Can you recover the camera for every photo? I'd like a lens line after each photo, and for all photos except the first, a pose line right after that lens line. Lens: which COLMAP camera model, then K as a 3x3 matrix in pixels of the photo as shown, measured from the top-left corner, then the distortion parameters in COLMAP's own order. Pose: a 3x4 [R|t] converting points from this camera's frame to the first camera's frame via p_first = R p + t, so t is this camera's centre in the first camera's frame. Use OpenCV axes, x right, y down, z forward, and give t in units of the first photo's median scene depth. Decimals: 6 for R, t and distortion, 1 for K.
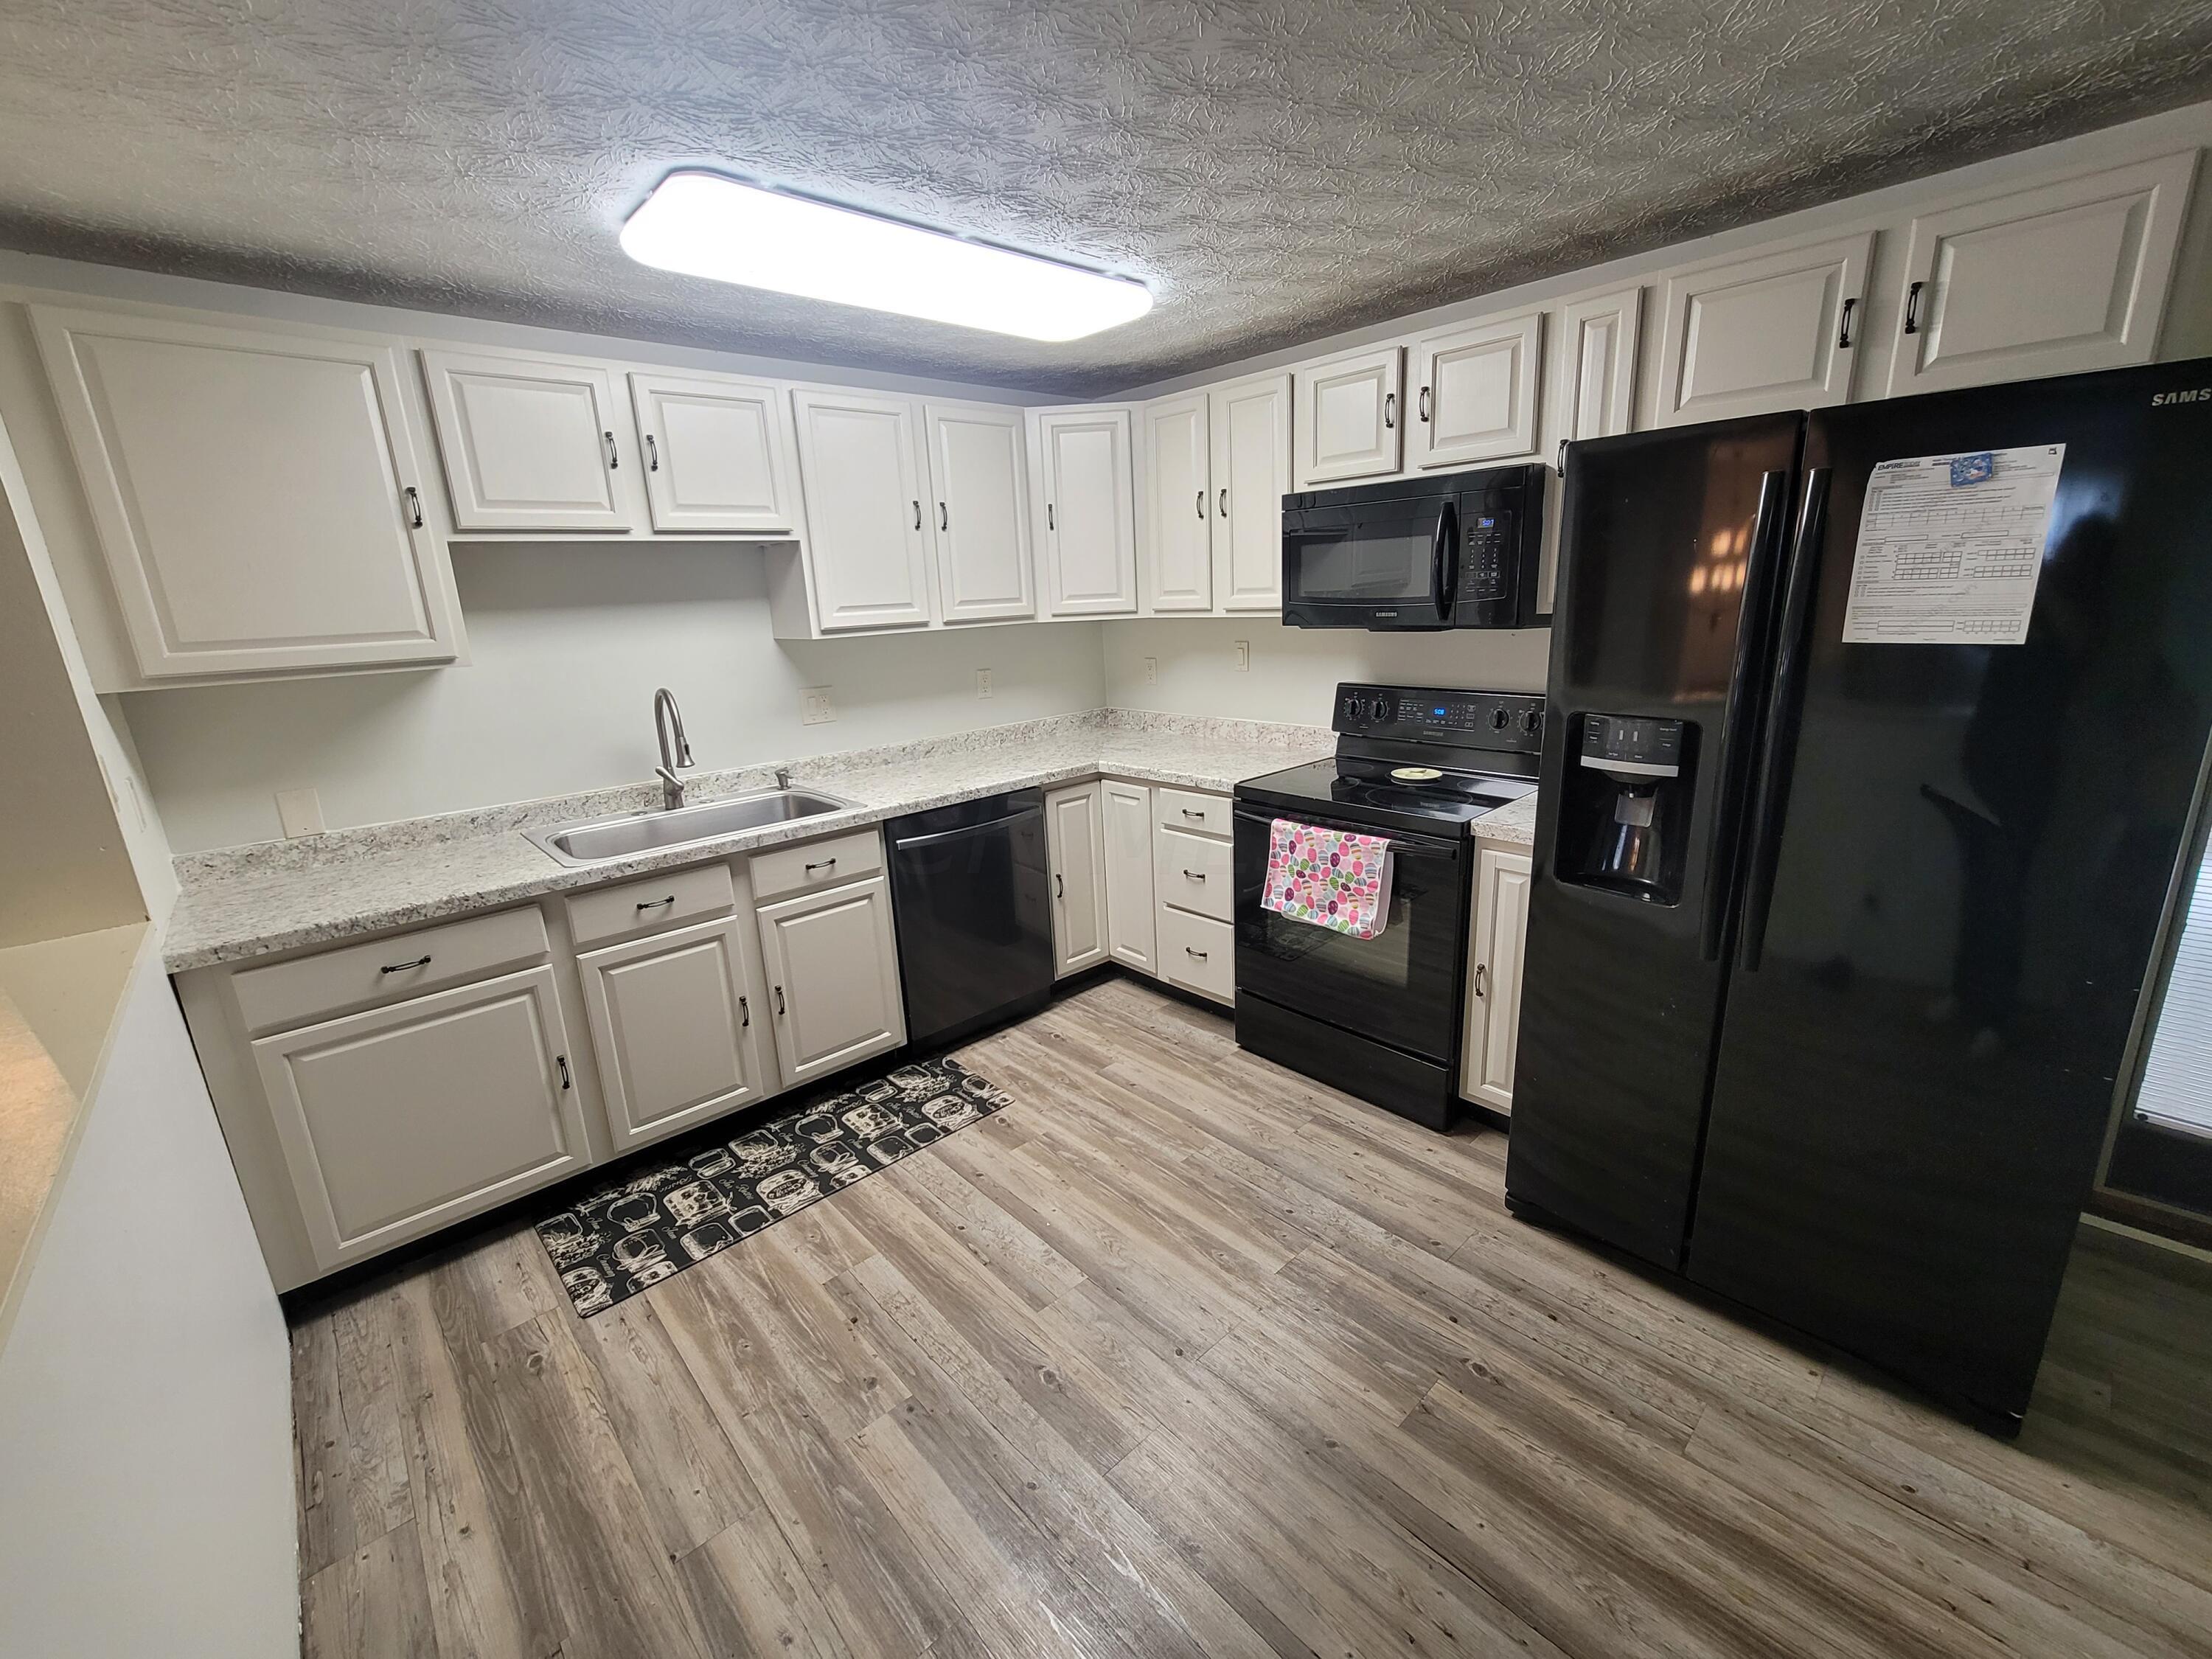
lens RADIAL K [[905.2, 0, 1110.7], [0, 905.2, 826.8], [0, 0, 1]] dist [-0.010658, 0.004461]
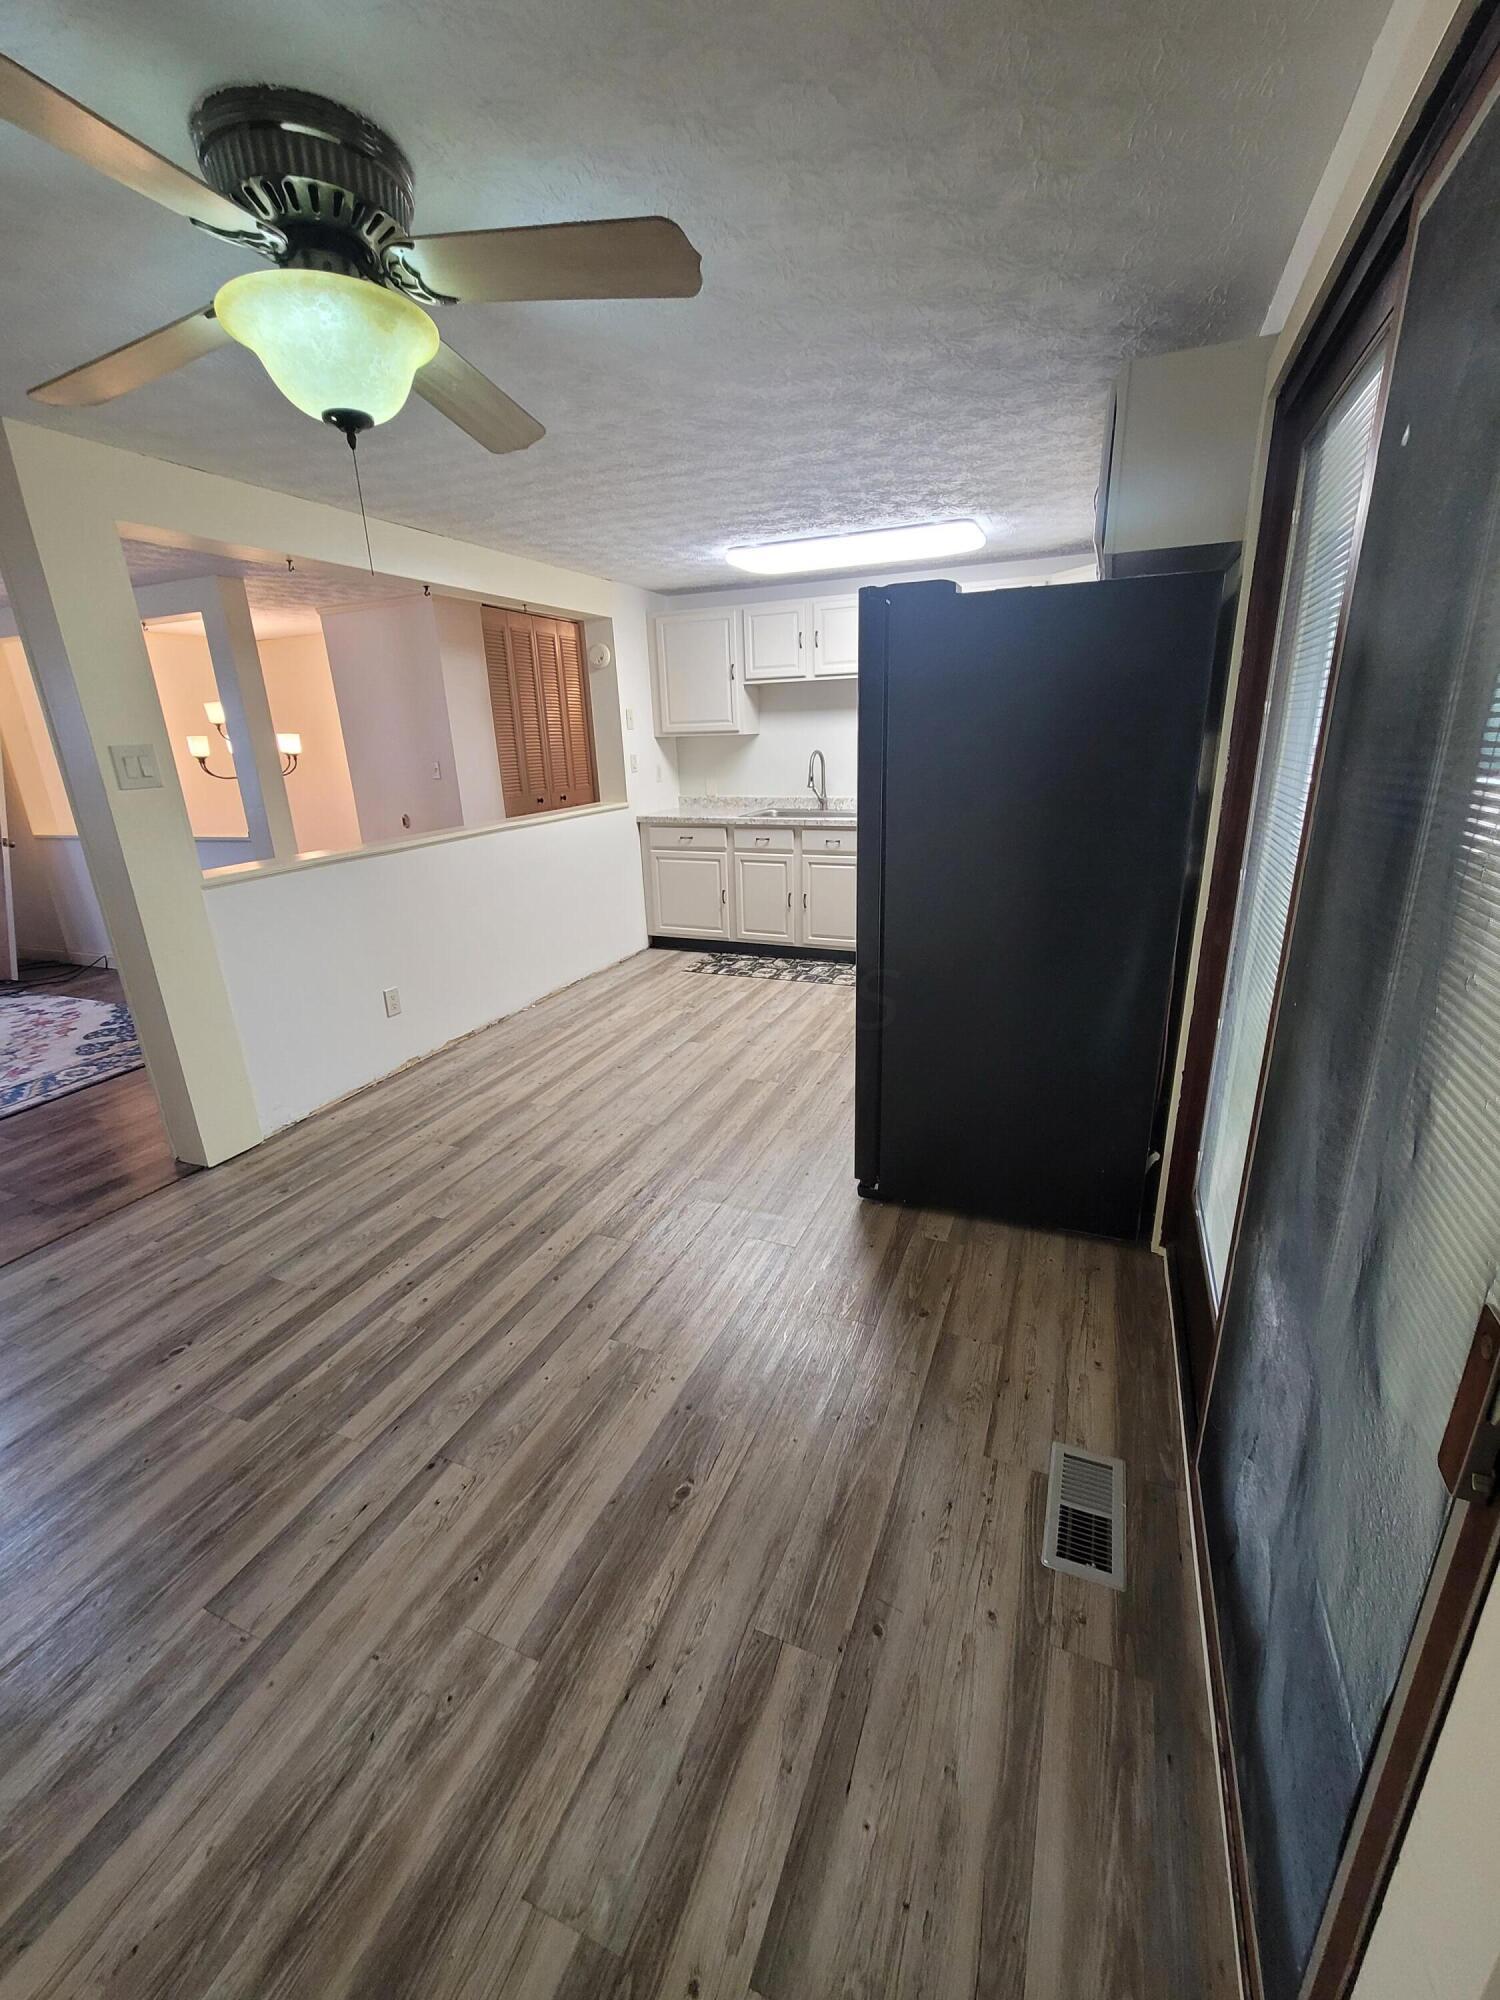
lens RADIAL K [[818.5, 0, 752.0], [0, 818.5, 1004.3], [0, 0, 1]] dist [-0.010658, 0.004461]
pose [[0.419142, 0.317014, -0.850777, 1.326692], [-0.220966, 0.944504, 0.243077, -0.020725], [0.880622, 0.086109, 0.465930, 0.005116]]
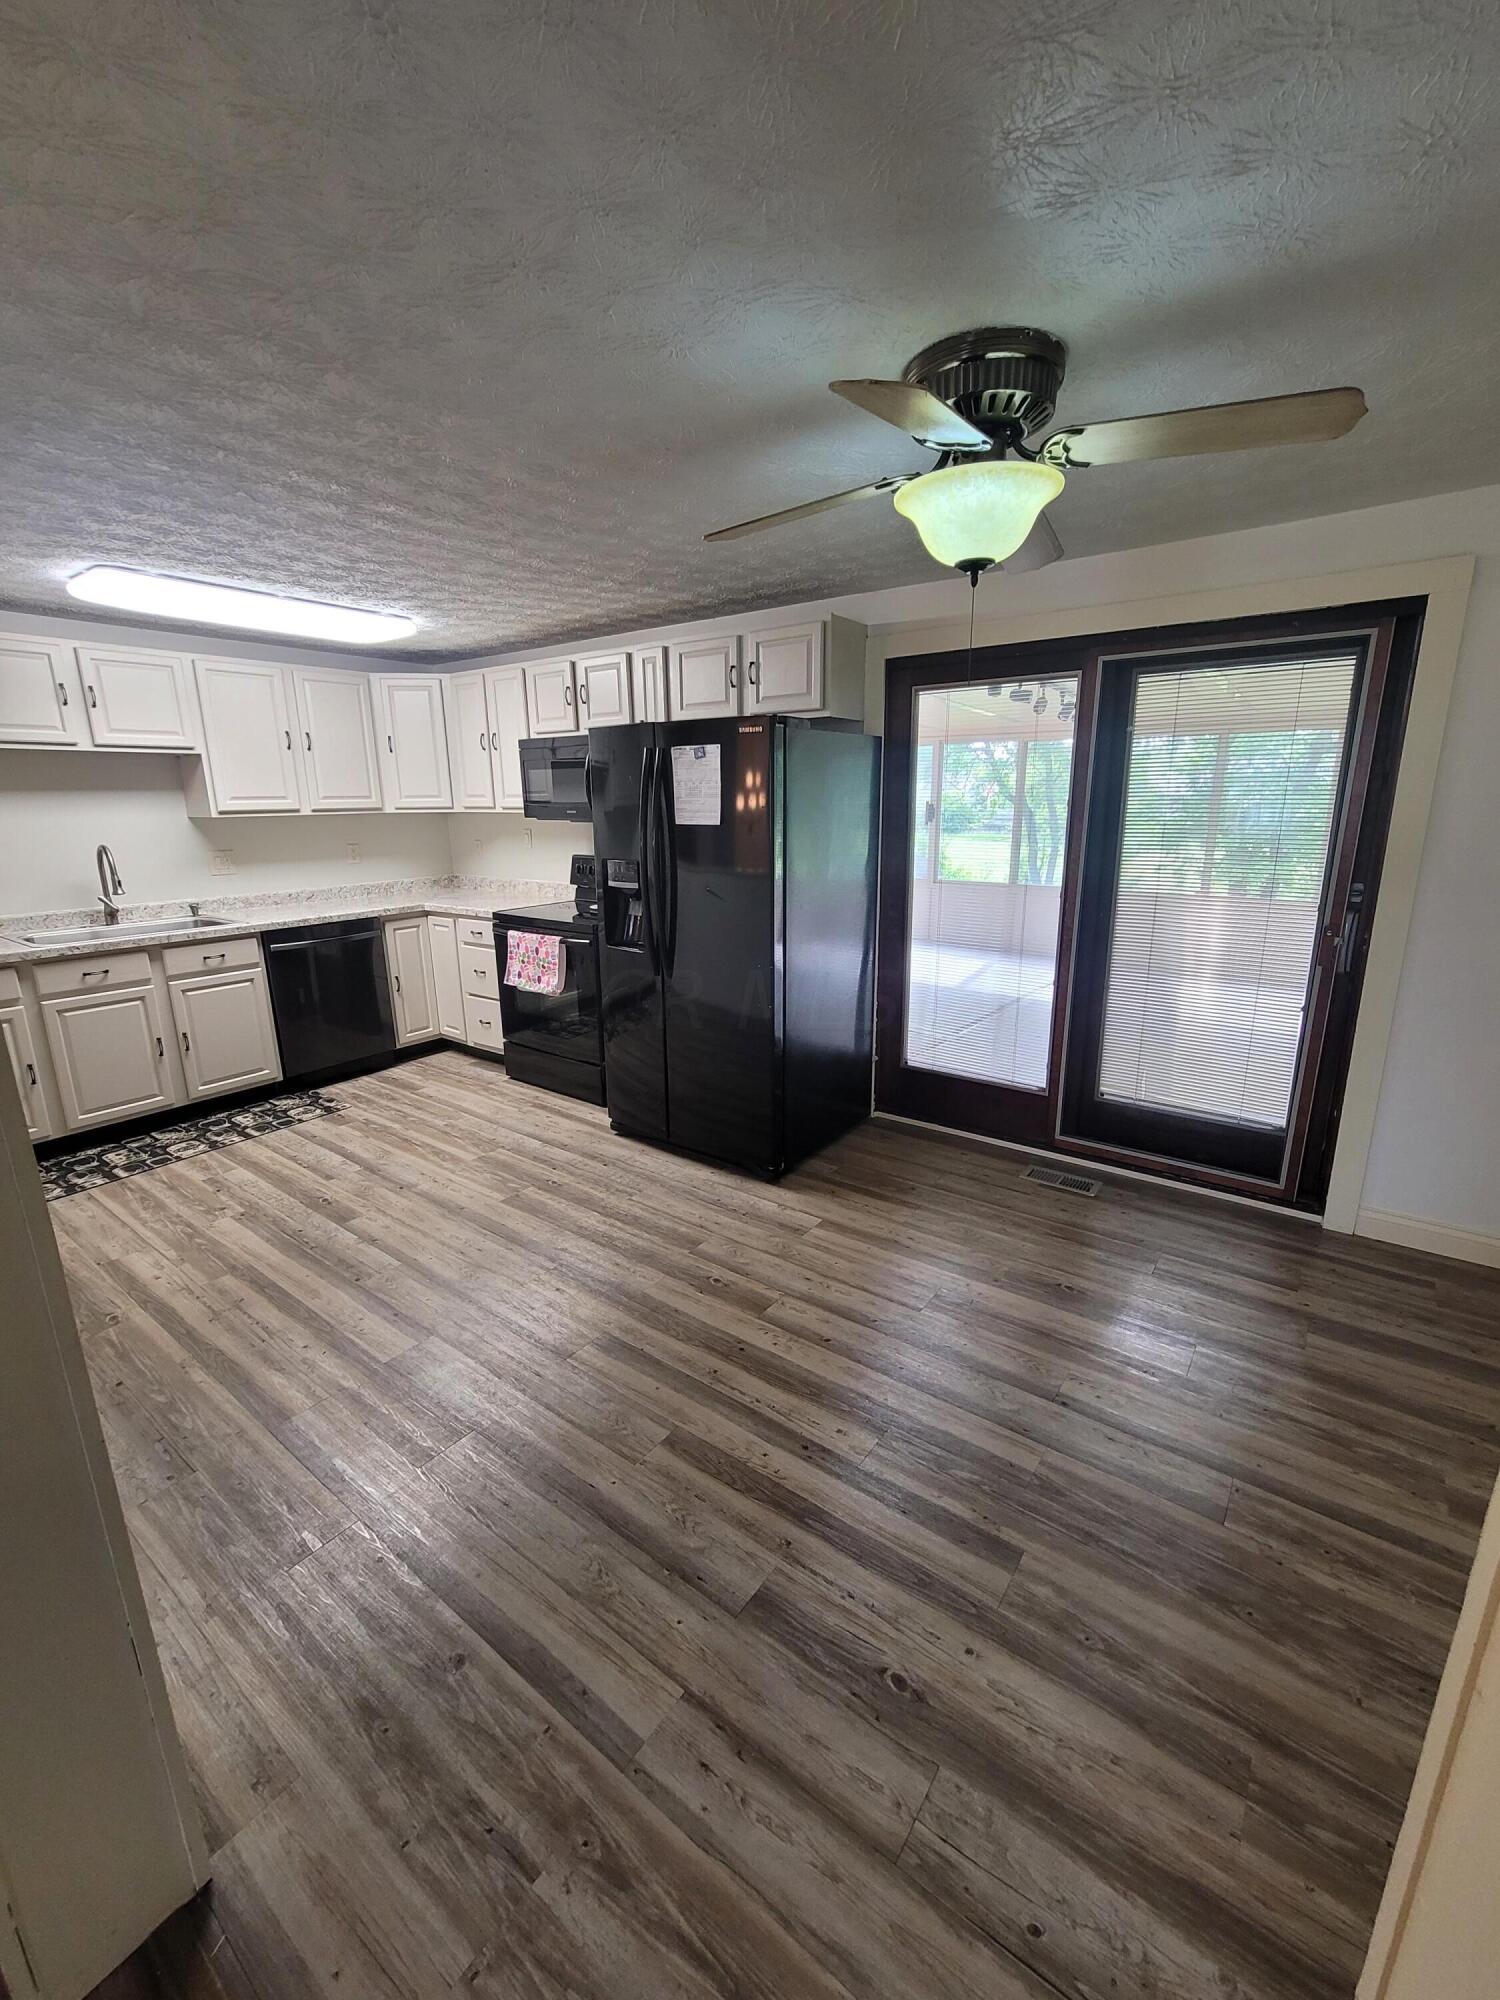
lens RADIAL K [[818.5, 0, 752.0], [0, 818.5, 1004.3], [0, 0, 1]] dist [-0.010658, 0.004461]
pose [[0.981756, -0.012140, 0.189759, 0.344997], [0.014495, 0.999834, -0.011025, 0.158258], [-0.189594, 0.013574, 0.981769, -0.606709]]
